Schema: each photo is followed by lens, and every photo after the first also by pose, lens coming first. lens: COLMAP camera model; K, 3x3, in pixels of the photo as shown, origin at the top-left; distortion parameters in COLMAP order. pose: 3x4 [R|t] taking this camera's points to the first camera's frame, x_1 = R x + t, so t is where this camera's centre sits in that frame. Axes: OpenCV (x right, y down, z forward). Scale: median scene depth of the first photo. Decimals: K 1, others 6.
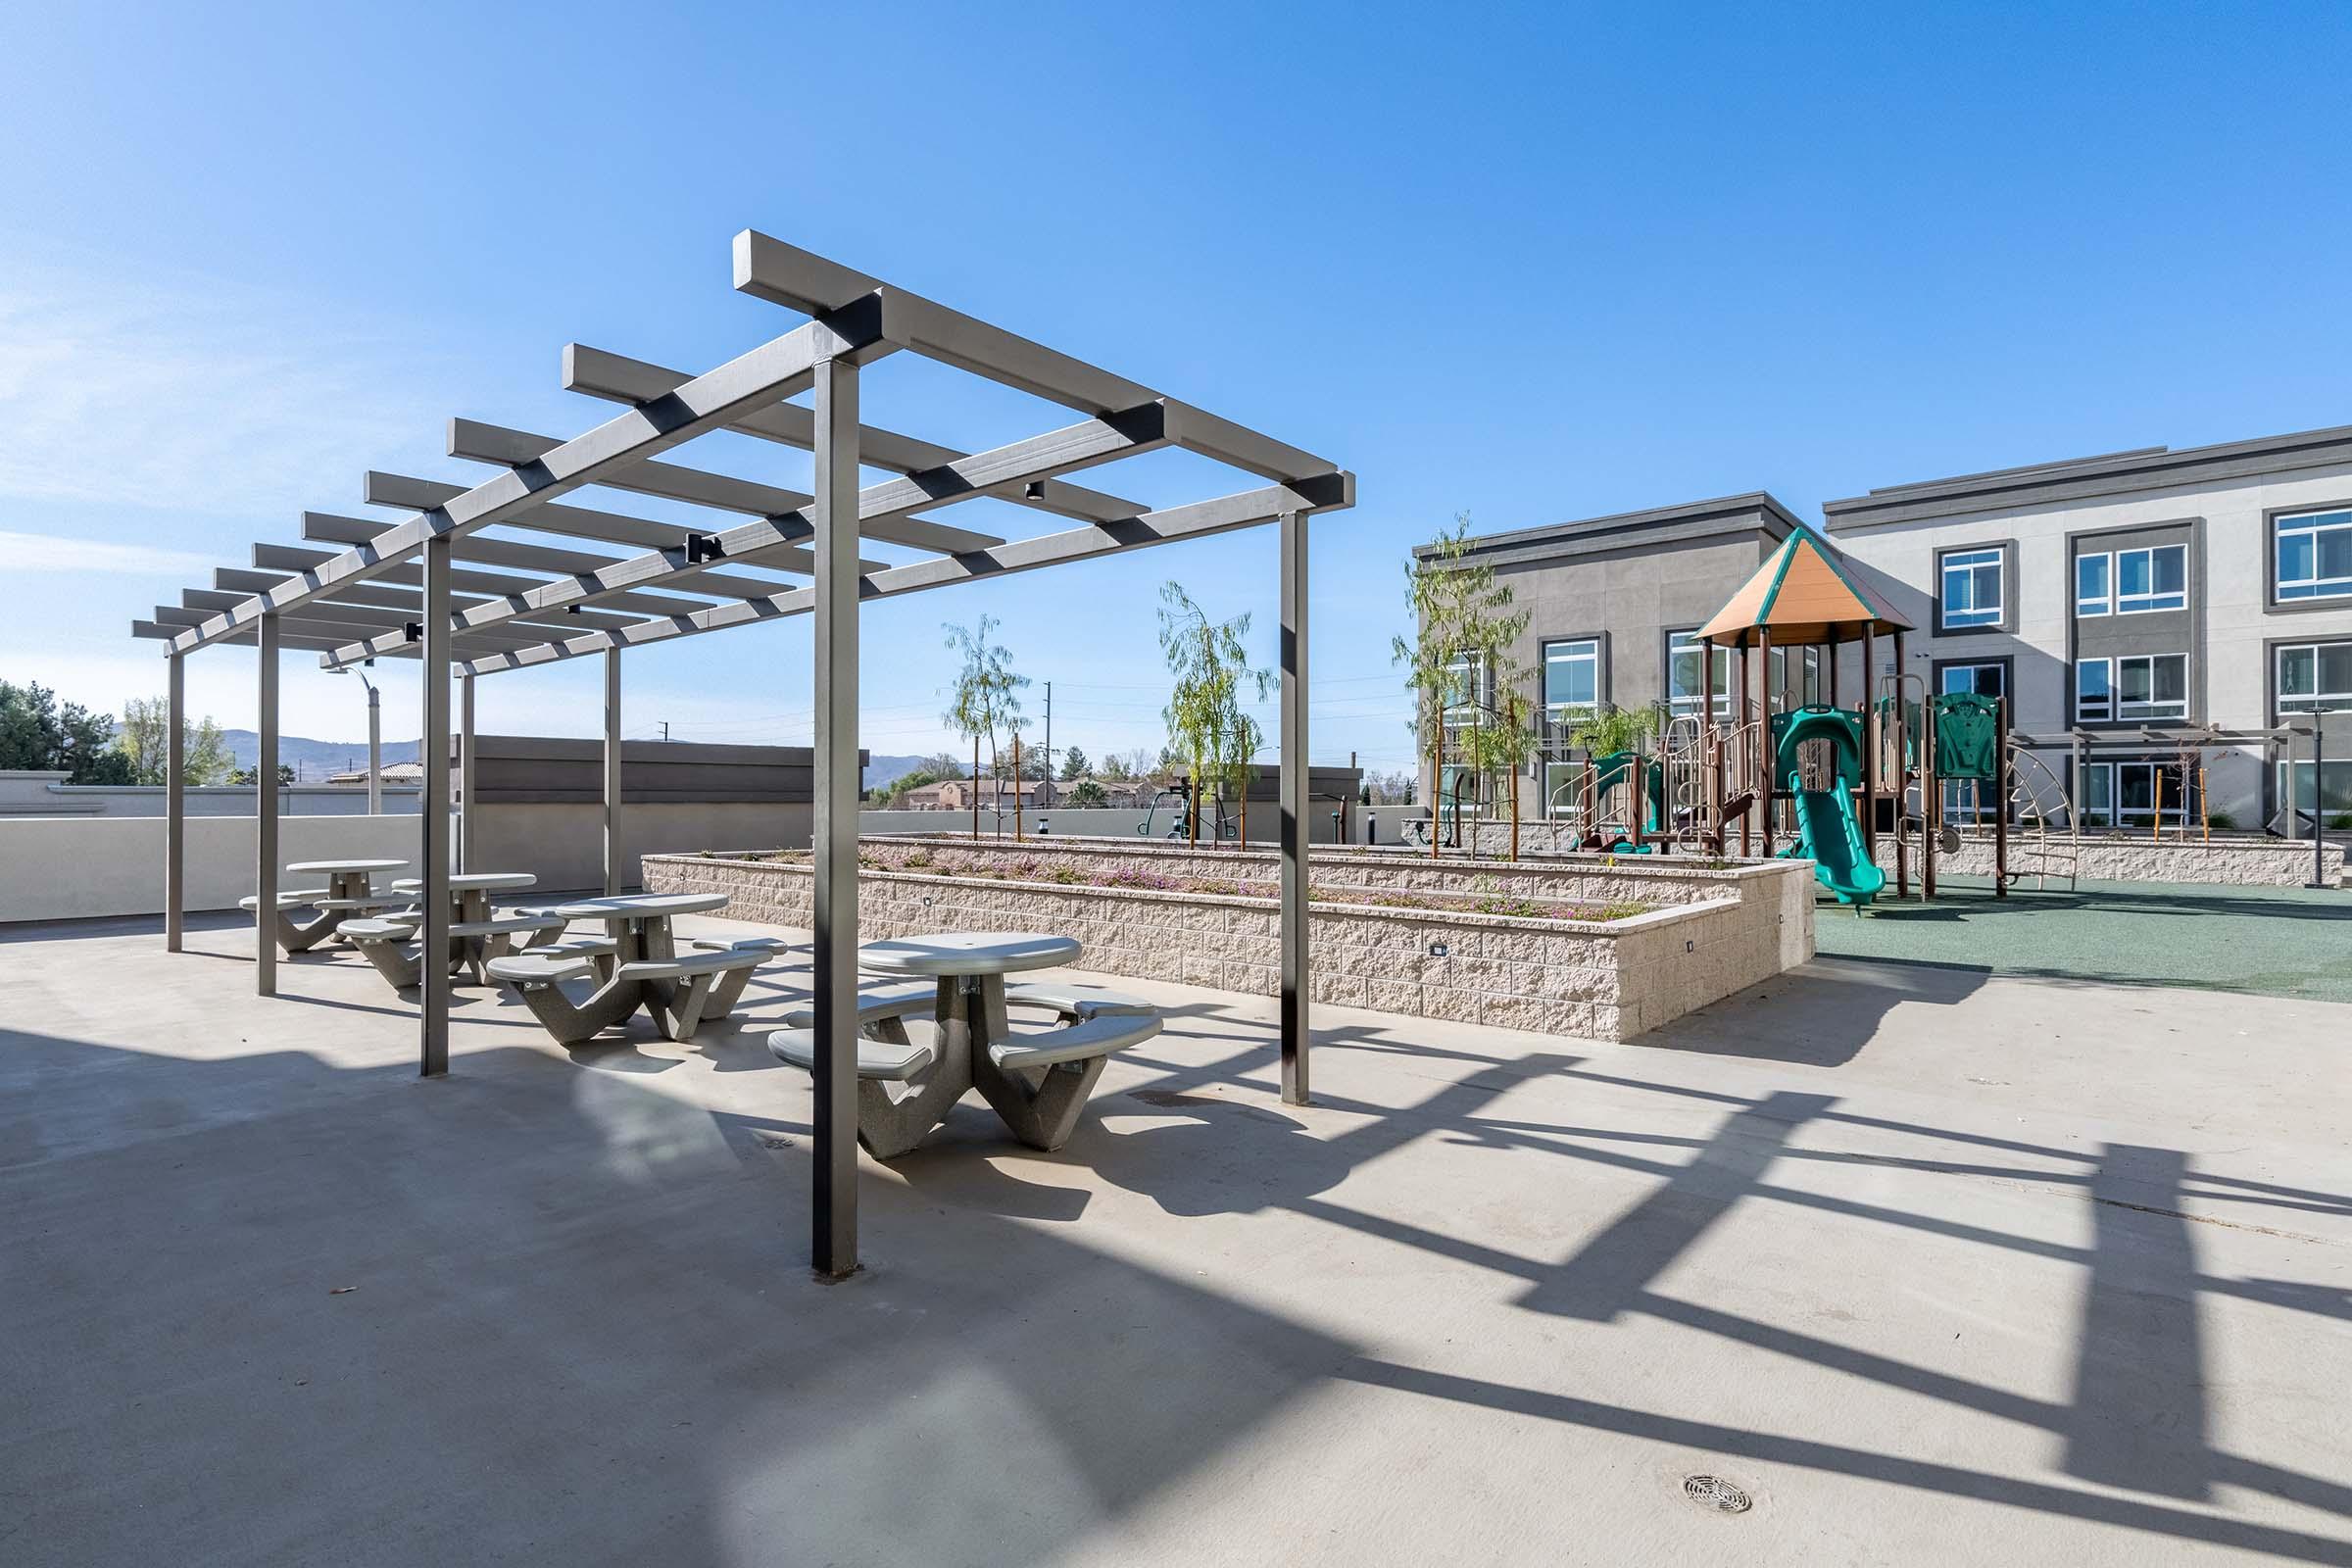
lens RADIAL K [[1121.8, 0, 1171.9], [0, 1121.8, 801.1], [0, 0, 1]] dist [-0.011978, -0.001003]
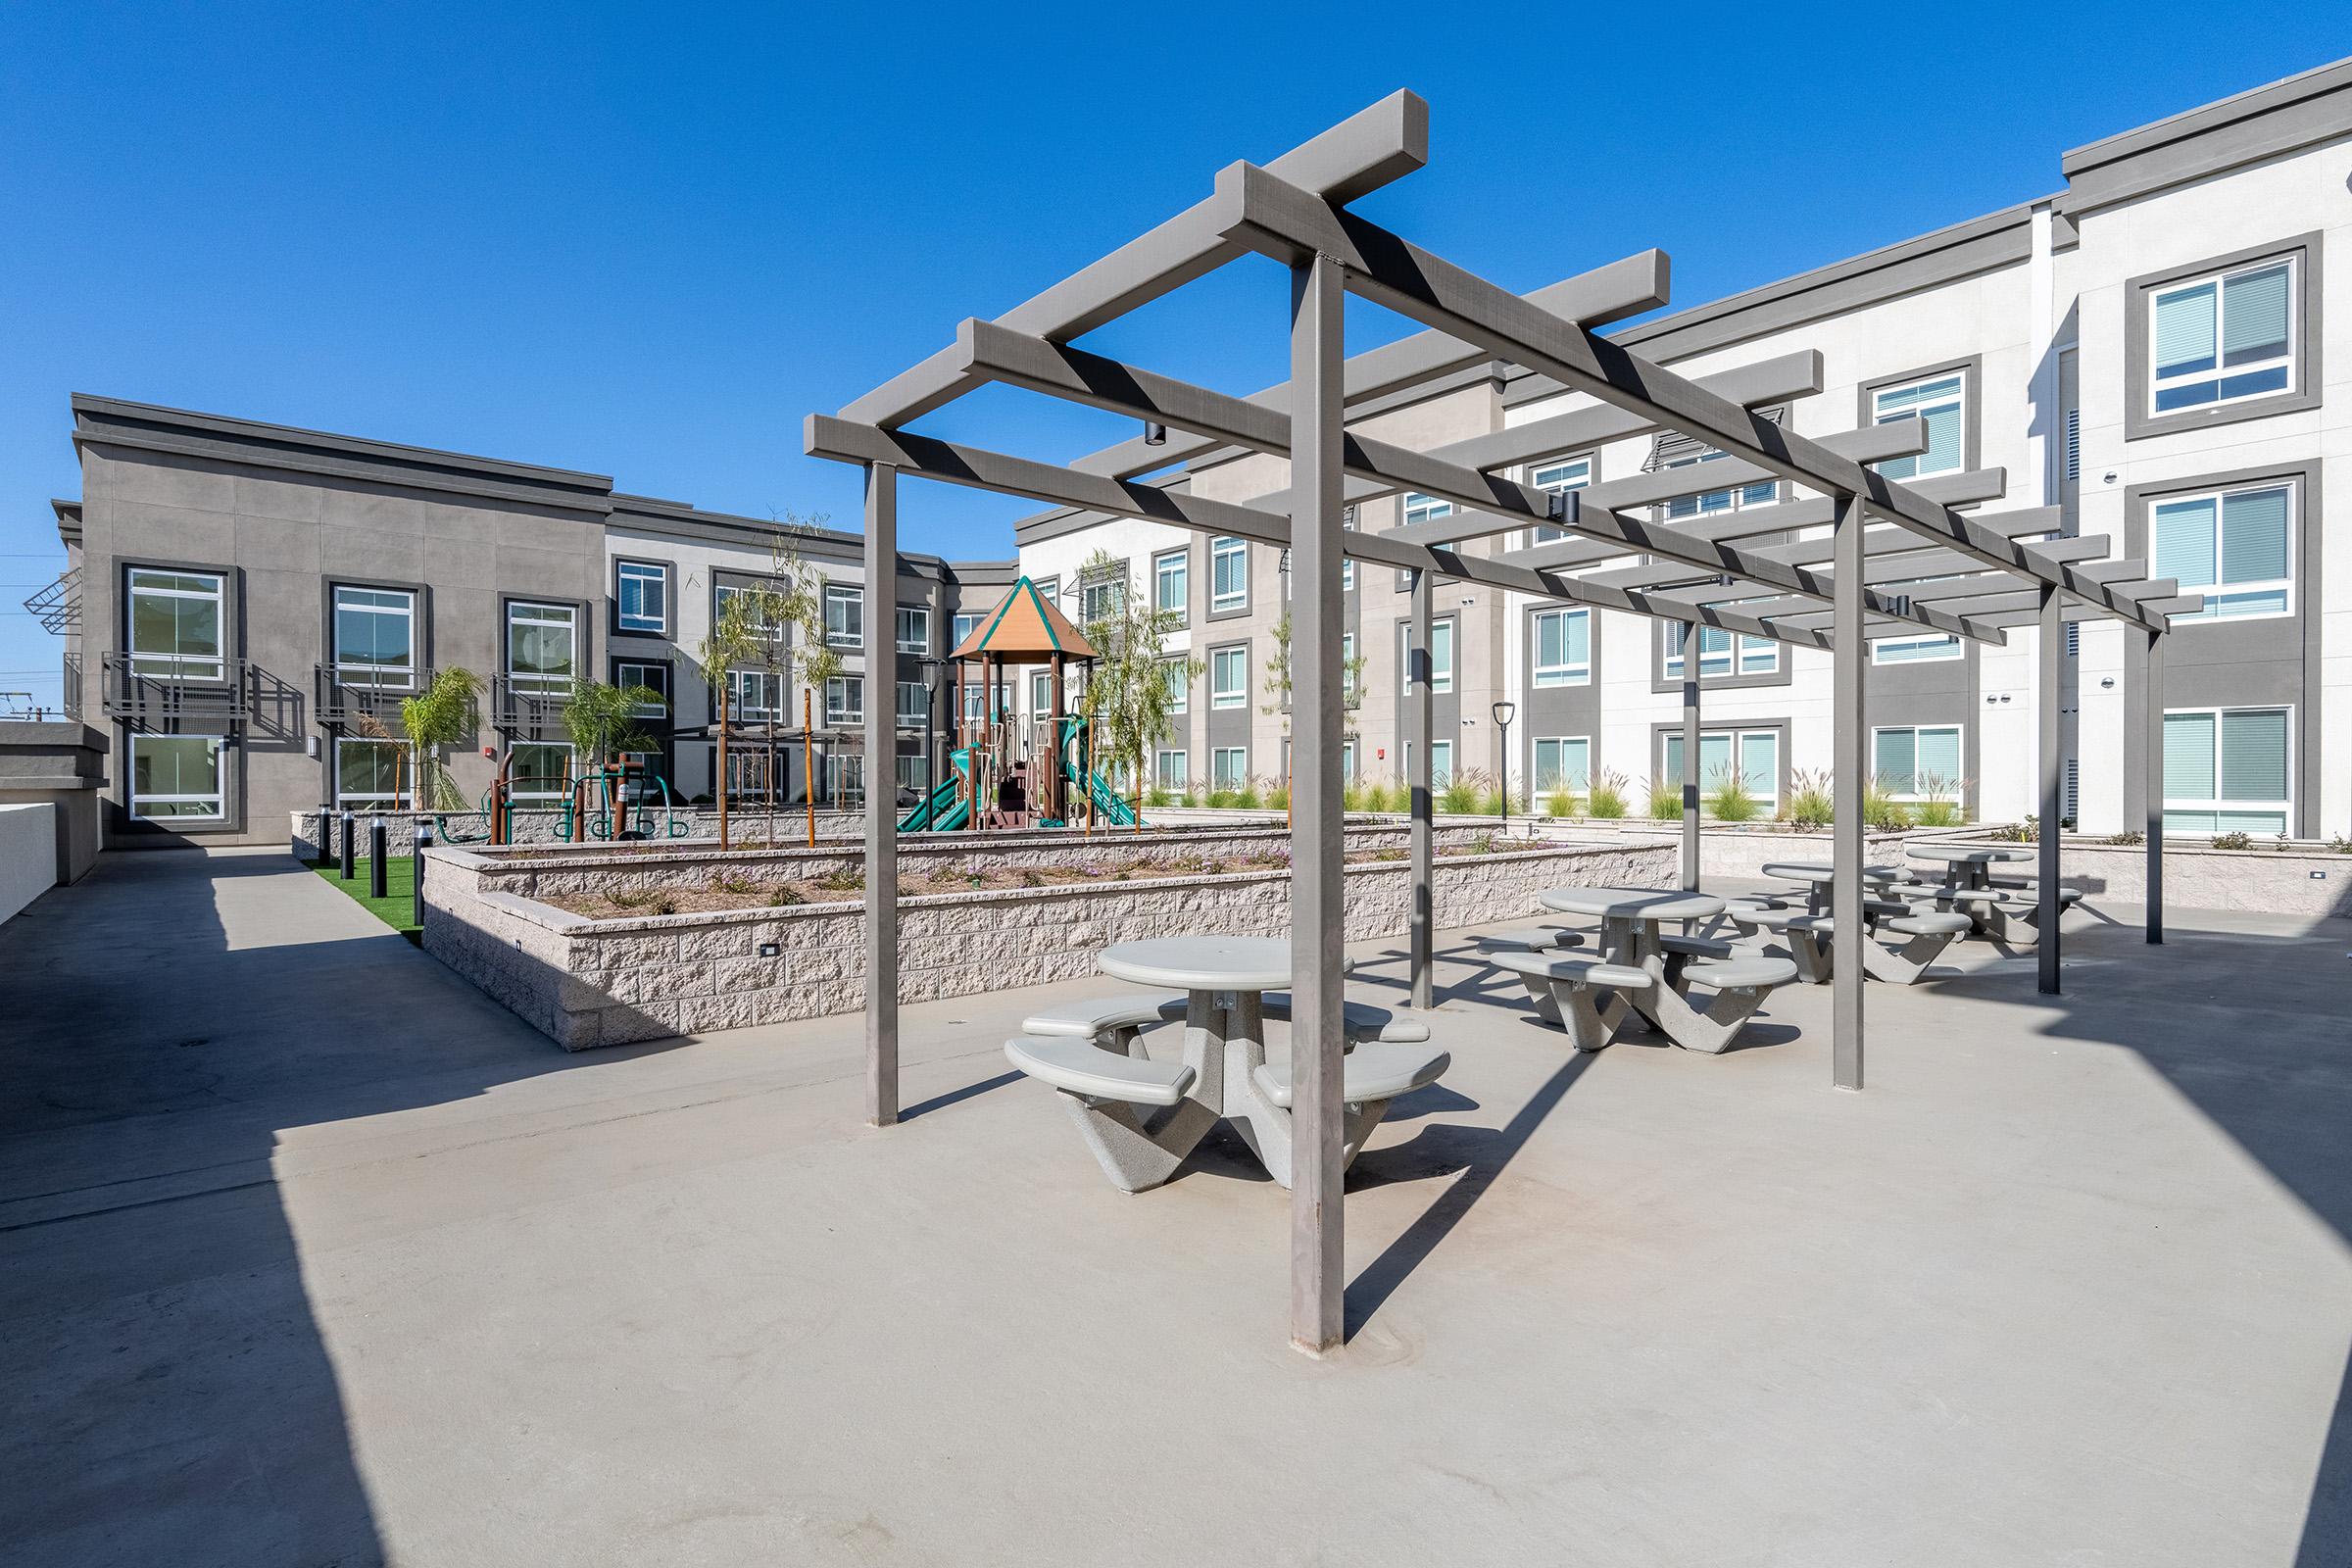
lens RADIAL K [[1121.8, 0, 1195.5], [0, 1121.8, 775.8], [0, 0, 1]] dist [-0.011978, -0.001003]
pose [[0.154317, 0.003863, 0.988014, -0.354247], [0.004820, 0.999978, -0.004663, -0.001302], [-0.988010, 0.005482, 0.154295, 0.301796]]
